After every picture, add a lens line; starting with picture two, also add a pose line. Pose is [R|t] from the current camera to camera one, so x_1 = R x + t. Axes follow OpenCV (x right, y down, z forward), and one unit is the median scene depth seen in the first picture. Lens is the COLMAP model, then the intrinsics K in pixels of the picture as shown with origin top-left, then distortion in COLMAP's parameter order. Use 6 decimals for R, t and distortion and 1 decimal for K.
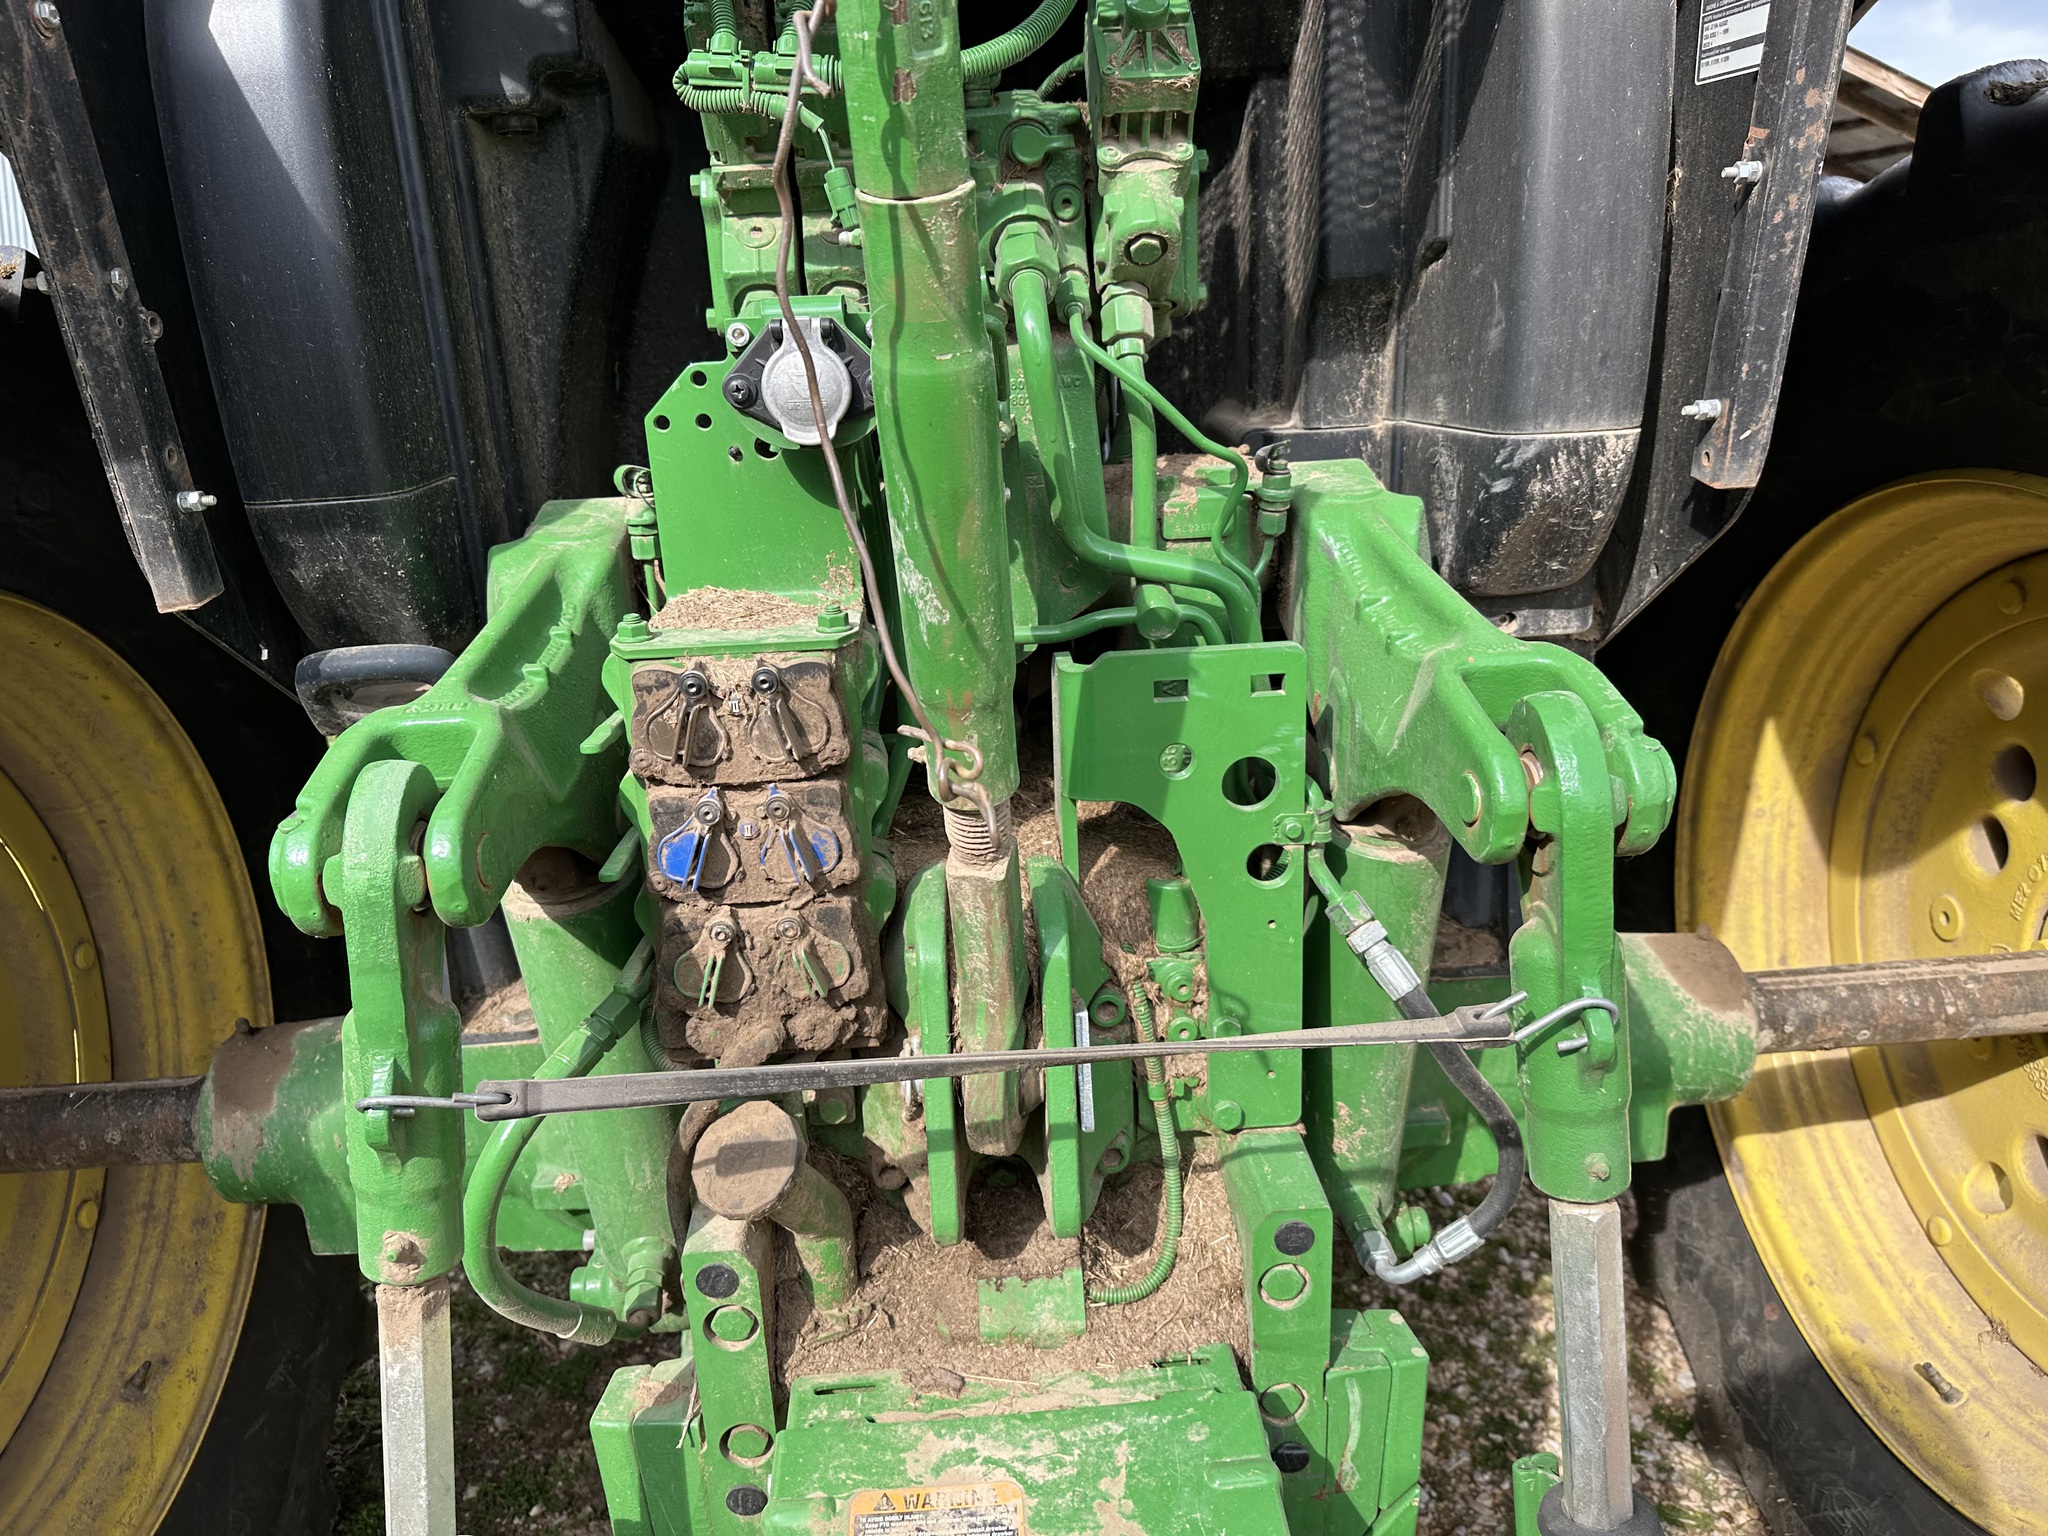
lens RADIAL K [[1449.5, 0, 1005.8], [0, 1449.5, 764.4], [0, 0, 1]] dist [0.030595, -0.041279]
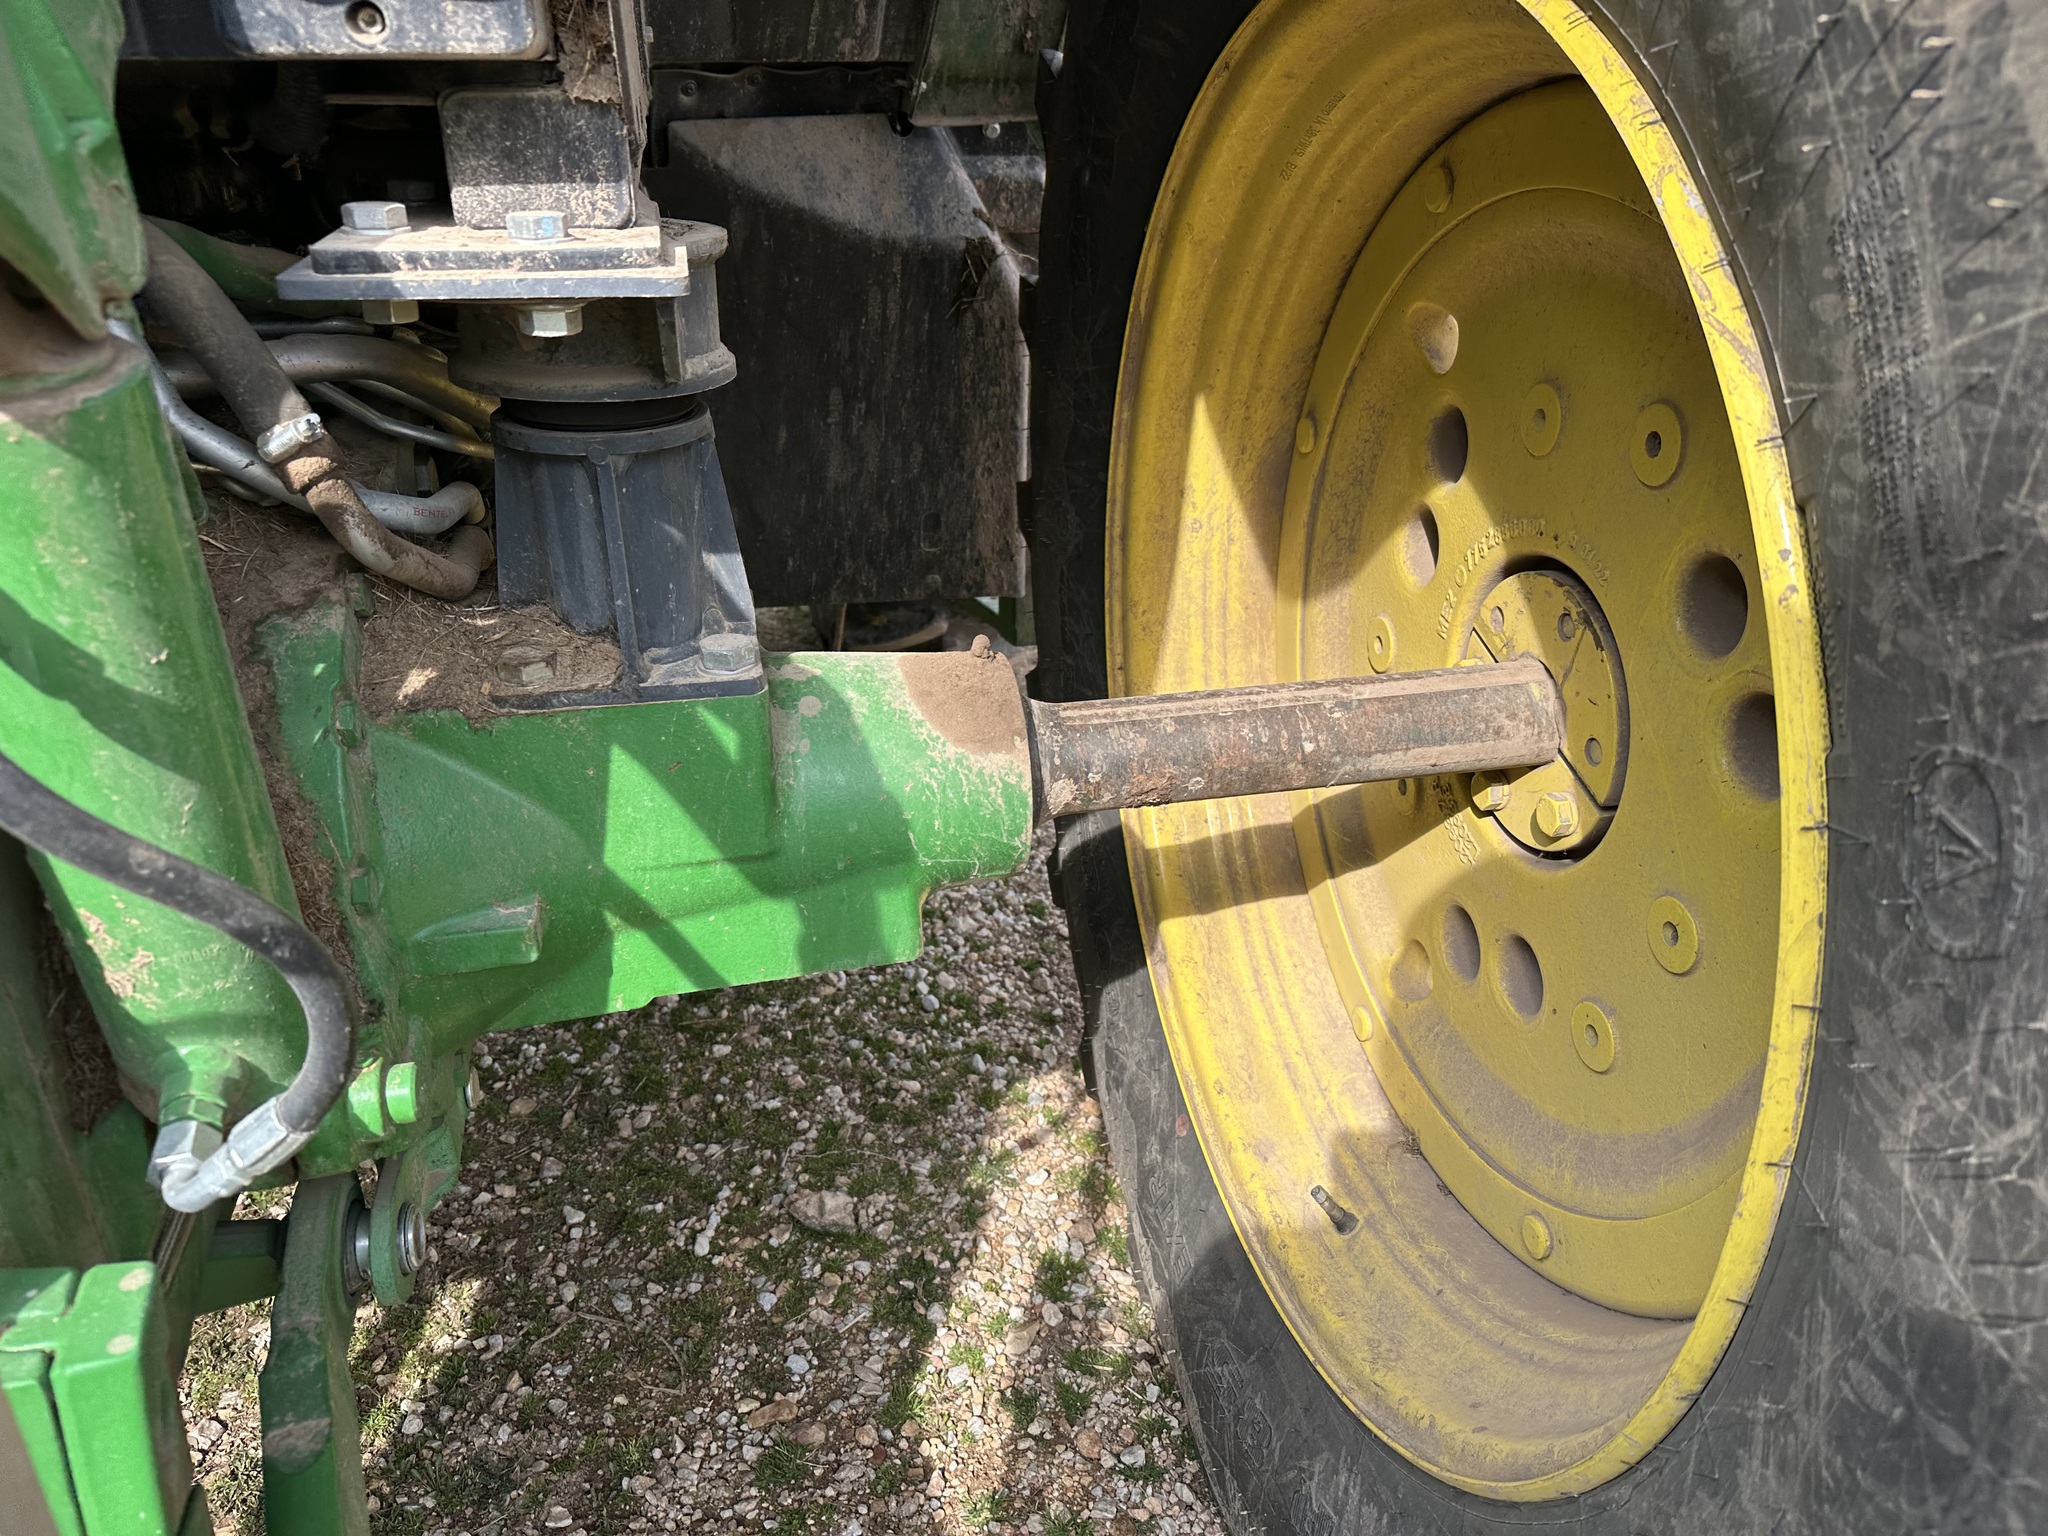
lens RADIAL K [[1449.5, 0, 1045.1], [0, 1449.5, 751.0], [0, 0, 1]] dist [0.030595, -0.041279]
pose [[0.981448, -0.021993, 0.190464, 0.292966], [-0.002361, 0.991937, 0.126708, 0.060096], [-0.191715, -0.124807, 0.973483, 0.237959]]
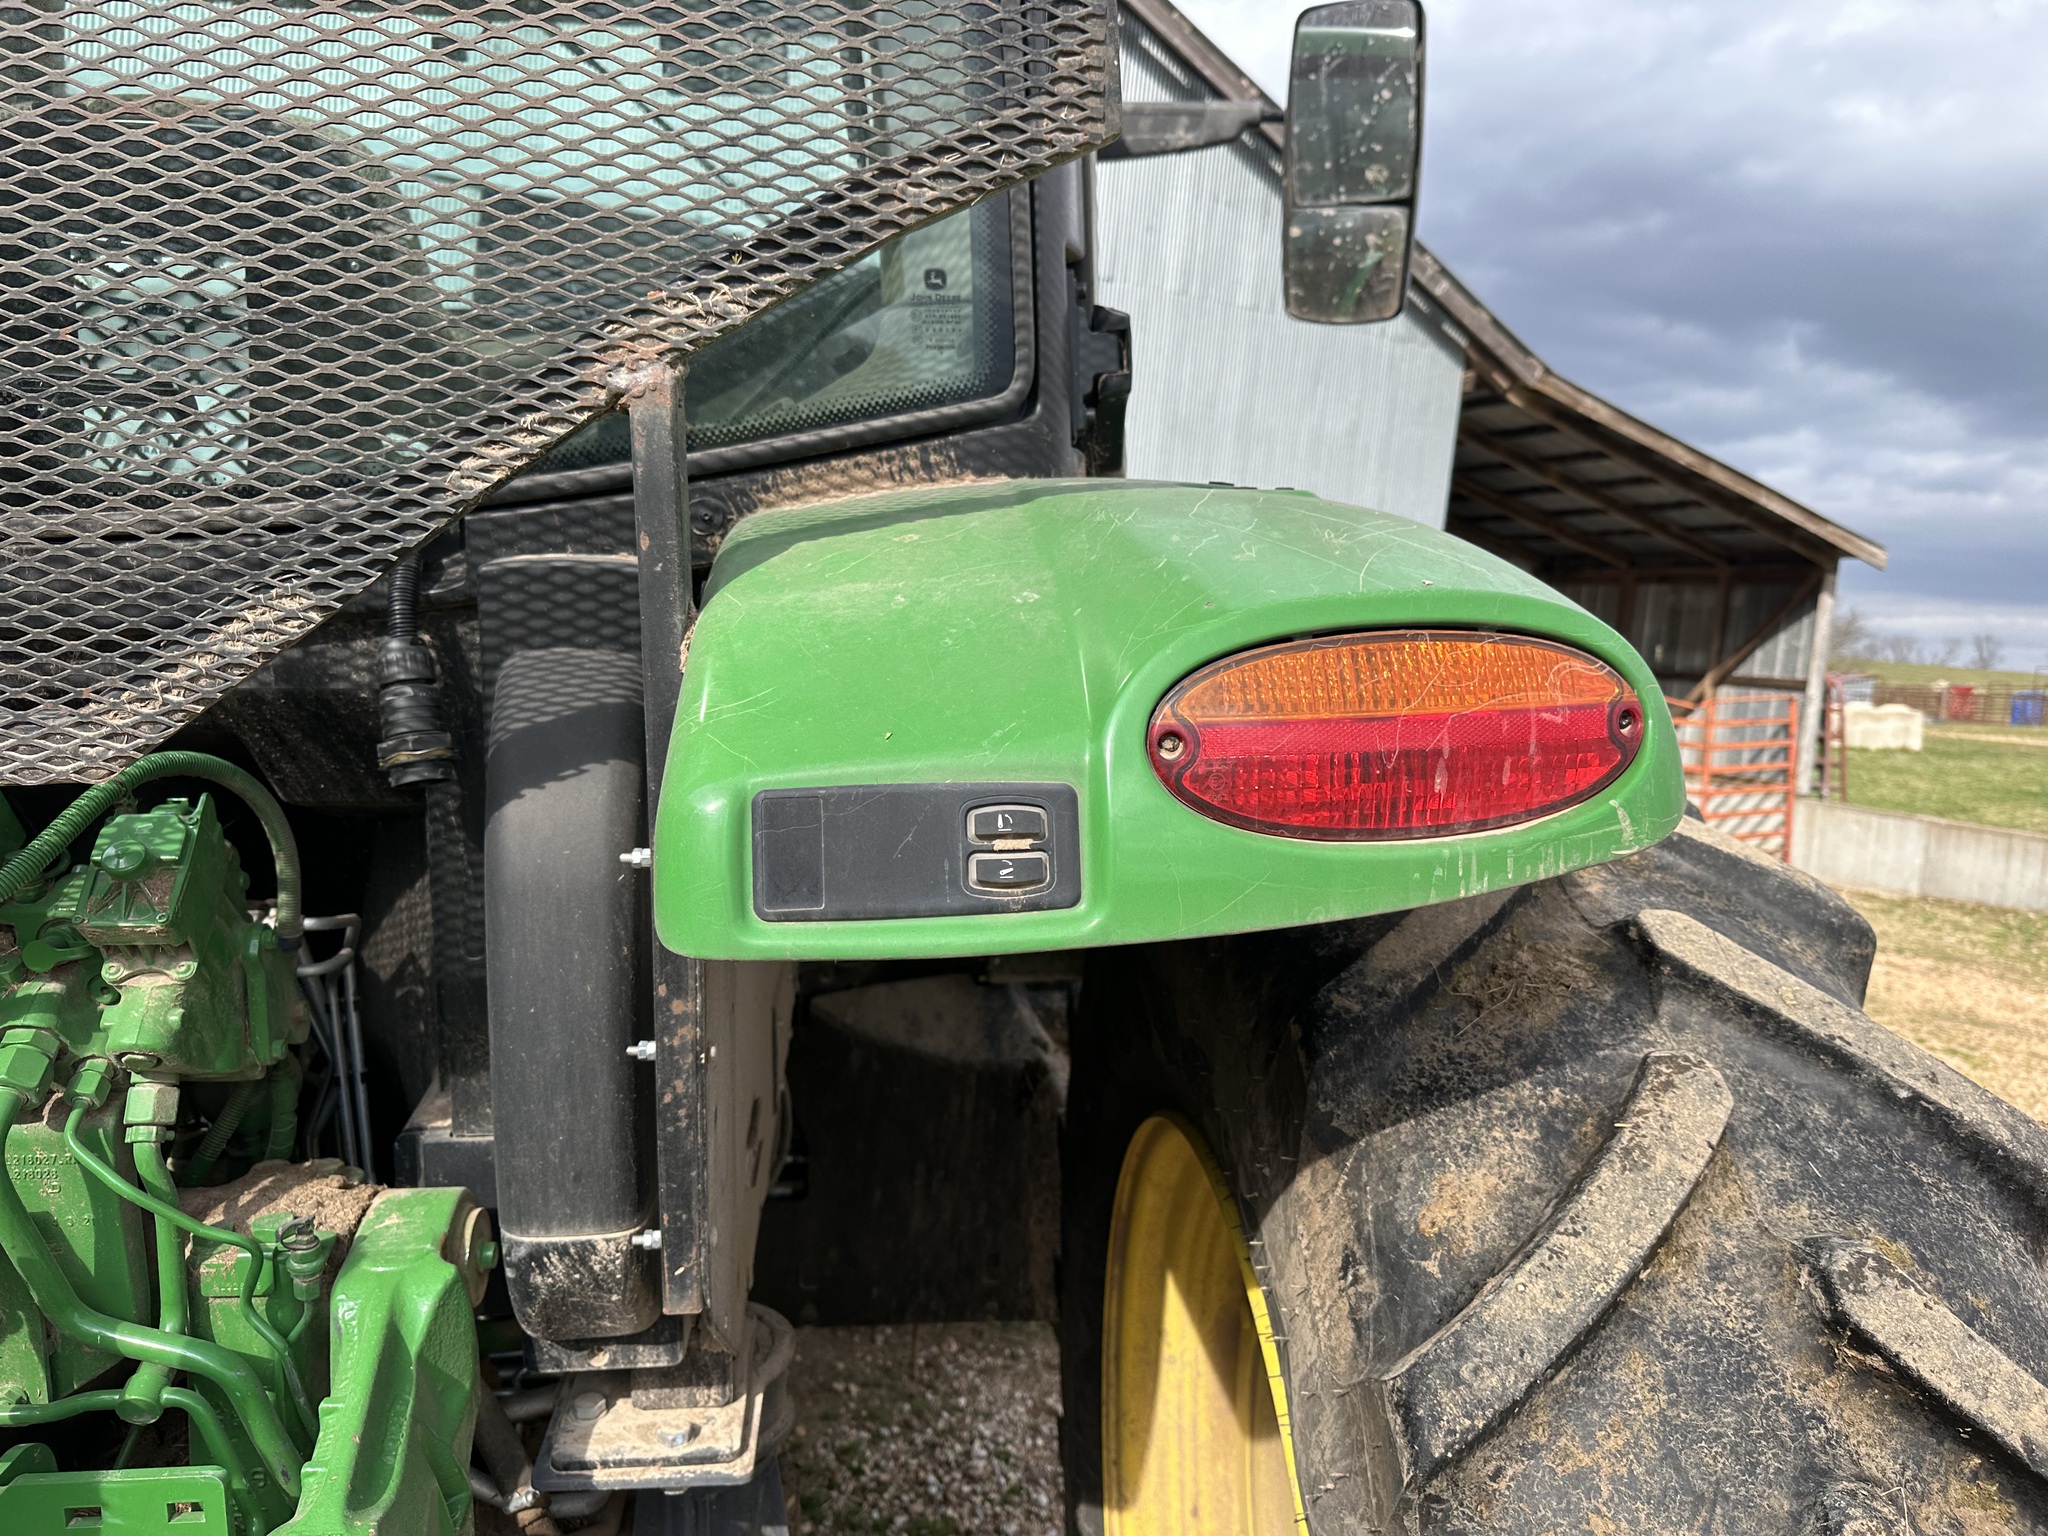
lens RADIAL K [[1449.5, 0, 1036.9], [0, 1449.5, 765.5], [0, 0, 1]] dist [0.030595, -0.041279]
pose [[0.995772, 0.054121, 0.074229, 0.337091], [-0.041737, 0.986354, -0.159263, -0.217766], [-0.081835, 0.155492, 0.984442, -0.064908]]
